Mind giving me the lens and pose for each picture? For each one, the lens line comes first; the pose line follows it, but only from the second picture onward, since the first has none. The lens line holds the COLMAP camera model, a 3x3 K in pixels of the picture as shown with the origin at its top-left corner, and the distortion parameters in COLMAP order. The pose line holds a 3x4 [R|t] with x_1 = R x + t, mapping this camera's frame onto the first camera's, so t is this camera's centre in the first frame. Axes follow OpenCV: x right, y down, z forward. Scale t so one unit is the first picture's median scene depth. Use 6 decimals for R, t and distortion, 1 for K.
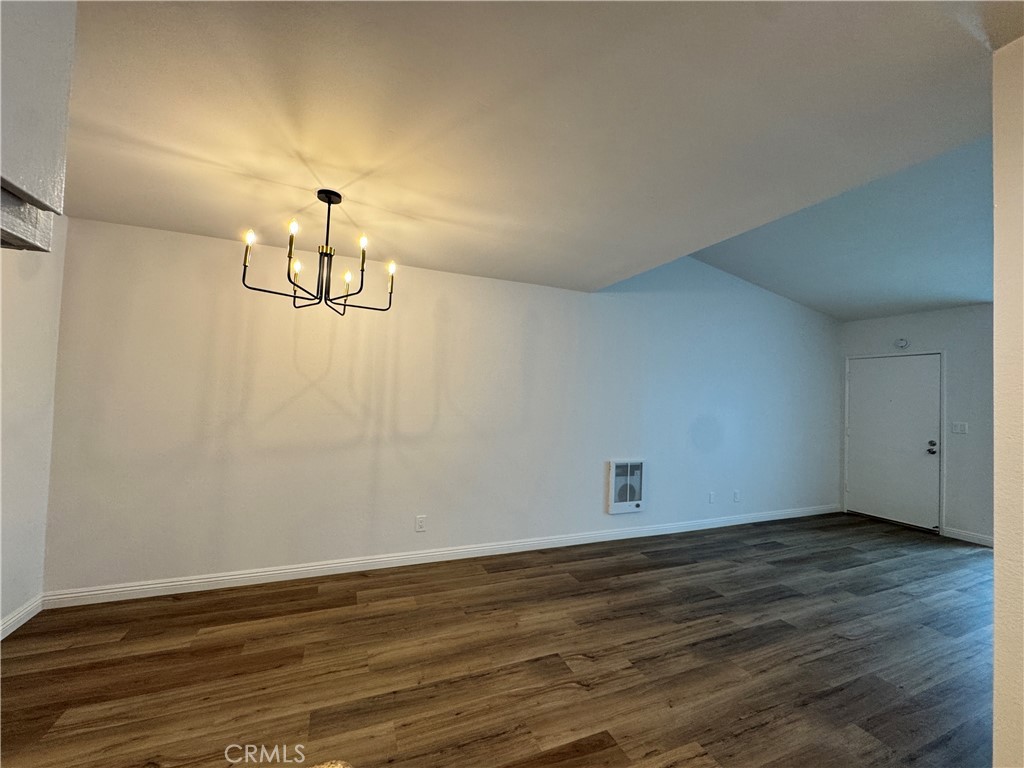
lens RADIAL K [[408.7, 0, 516.8], [0, 408.7, 380.2], [0, 0, 1]] dist [-0.008013, 0.001517]
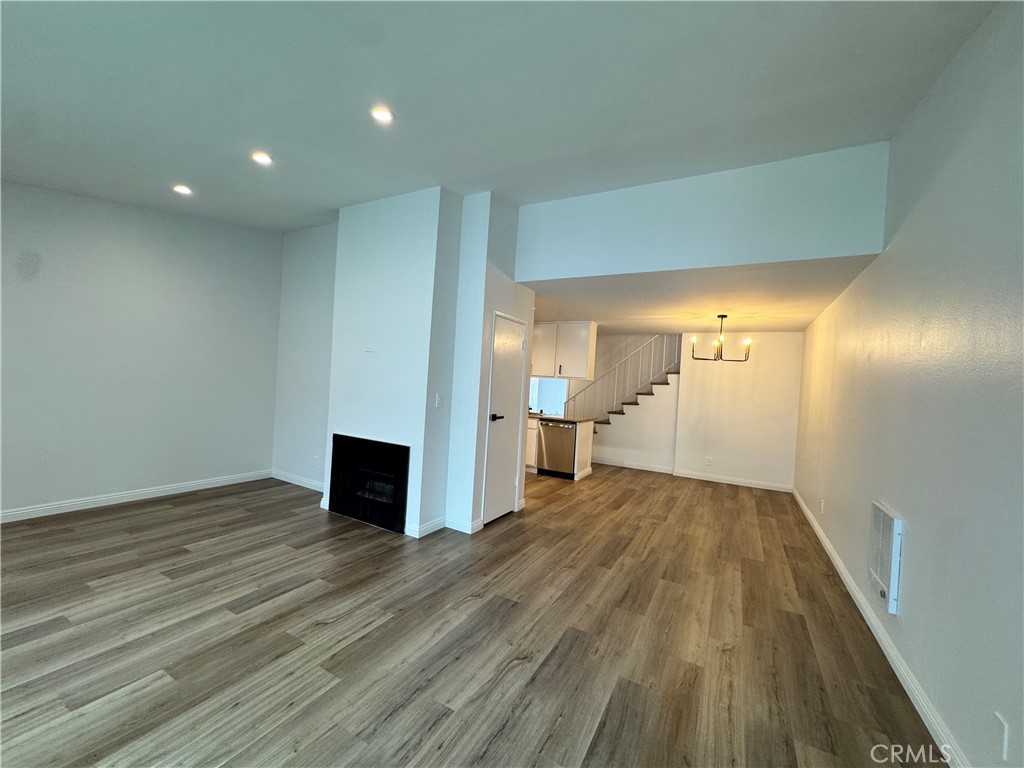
lens RADIAL K [[408.7, 0, 514.0], [0, 408.7, 383.9], [0, 0, 1]] dist [-0.008013, 0.001517]
pose [[-0.776359, -0.080561, -0.625121, 1.333175], [-0.059995, 0.996740, -0.053942, 0.103985], [0.627429, -0.004374, -0.778662, 1.411816]]
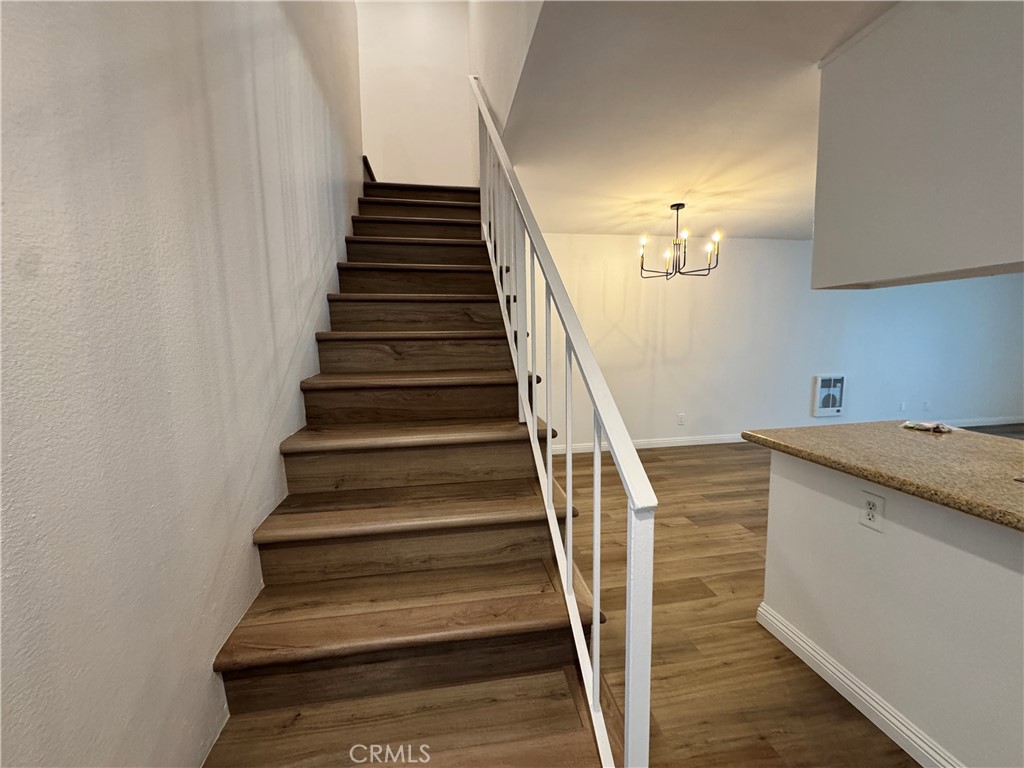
lens RADIAL K [[408.7, 0, 517.6], [0, 408.7, 383.6], [0, 0, 1]] dist [-0.008013, 0.001517]
pose [[0.973646, -0.024380, -0.226757, -0.480081], [0.058557, 0.987662, 0.145241, -0.020803], [0.220419, -0.154692, 0.963061, -0.523560]]
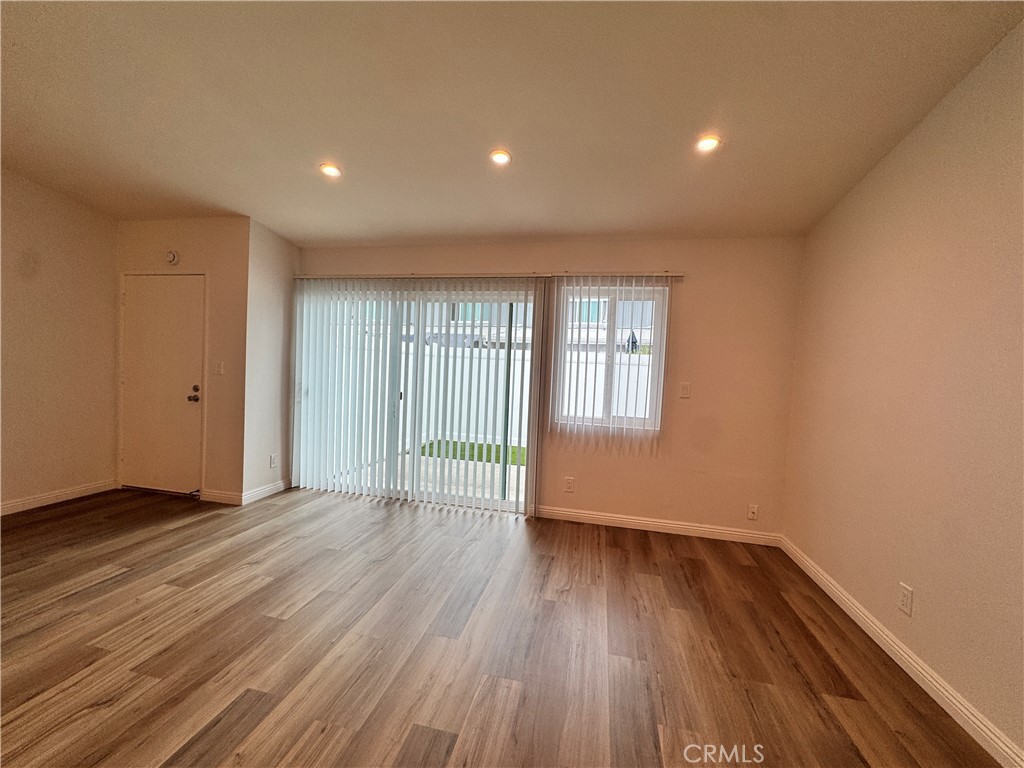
lens RADIAL K [[408.7, 0, 514.7], [0, 408.7, 378.7], [0, 0, 1]] dist [-0.008013, 0.001517]
pose [[0.568962, -0.030161, 0.821810, 1.023249], [-0.061586, 0.994958, 0.079154, 0.050650], [-0.820054, -0.095648, 0.564236, 0.060897]]
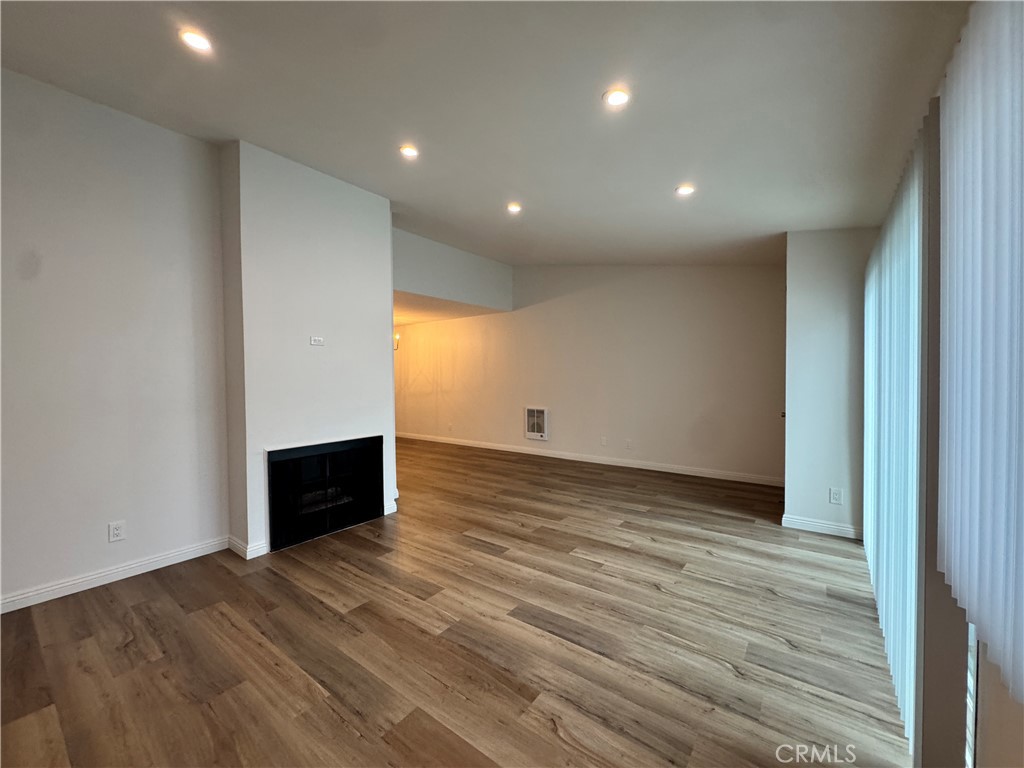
lens RADIAL K [[408.7, 0, 510.8], [0, 408.7, 382.4], [0, 0, 1]] dist [-0.008013, 0.001517]
pose [[0.502625, -0.022660, -0.864208, 2.075050], [0.065210, 0.997802, 0.011764, 0.085152], [0.862042, -0.062268, 0.502998, 0.114785]]
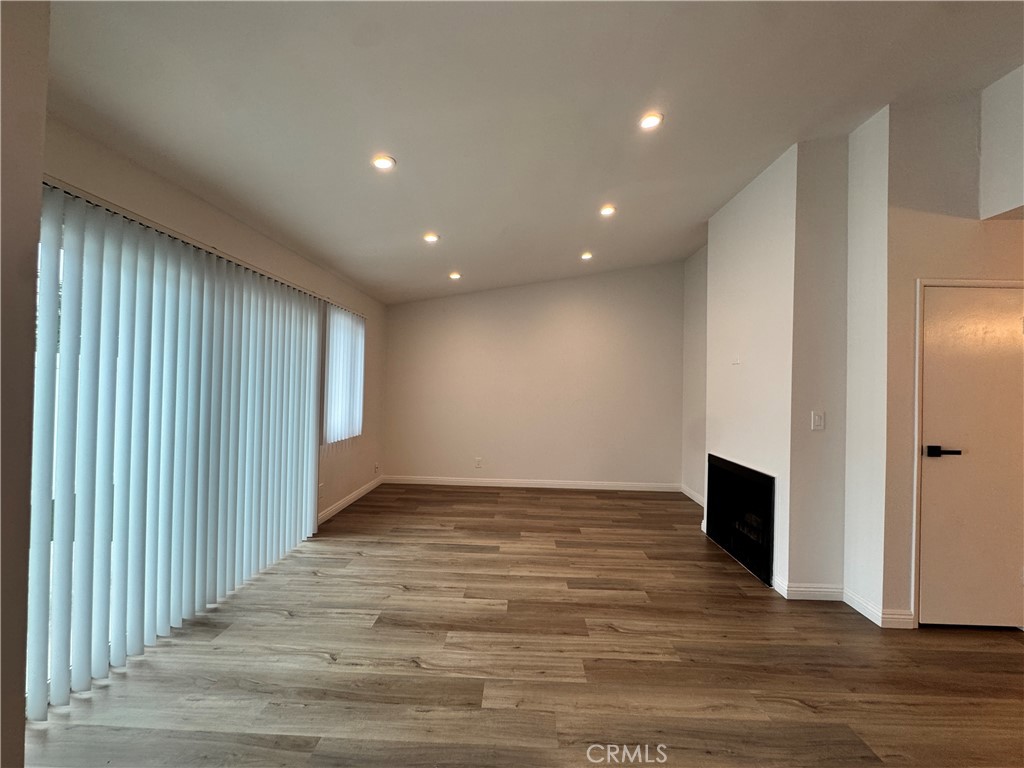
lens RADIAL K [[408.7, 0, 511.3], [0, 408.7, 385.4], [0, 0, 1]] dist [-0.008013, 0.001517]
pose [[-0.910585, -0.053747, 0.409813, 1.017785], [-0.071172, 0.997088, -0.027373, 0.096603], [-0.407149, -0.054093, -0.911759, 1.419213]]
